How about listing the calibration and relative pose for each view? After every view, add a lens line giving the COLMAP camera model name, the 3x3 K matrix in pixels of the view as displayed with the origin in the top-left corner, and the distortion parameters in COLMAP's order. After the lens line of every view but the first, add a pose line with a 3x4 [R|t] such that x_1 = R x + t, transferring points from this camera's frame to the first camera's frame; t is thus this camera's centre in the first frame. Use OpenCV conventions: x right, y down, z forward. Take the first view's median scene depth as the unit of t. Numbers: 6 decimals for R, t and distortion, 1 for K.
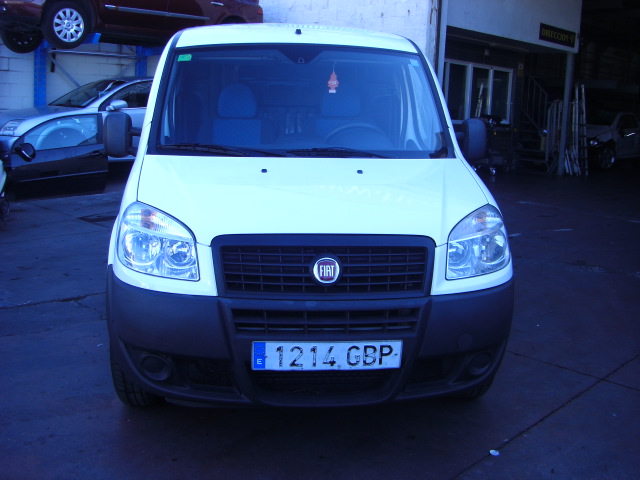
lens RADIAL K [[730.3, 0, 320.0], [0, 730.3, 240.0], [0, 0, 1]] dist [-0.137437, -0.000677]
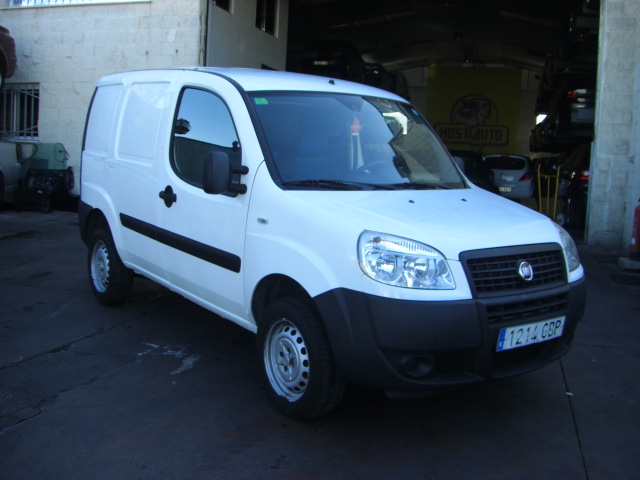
lens RADIAL K [[730.3, 0, 320.0], [0, 730.3, 240.0], [0, 0, 1]] dist [-0.137437, -0.000677]
pose [[0.852620, -0.064630, 0.518520, -1.006457], [0.086243, 0.996118, -0.017651, -0.025360], [-0.515366, 0.059768, 0.854884, 0.039084]]
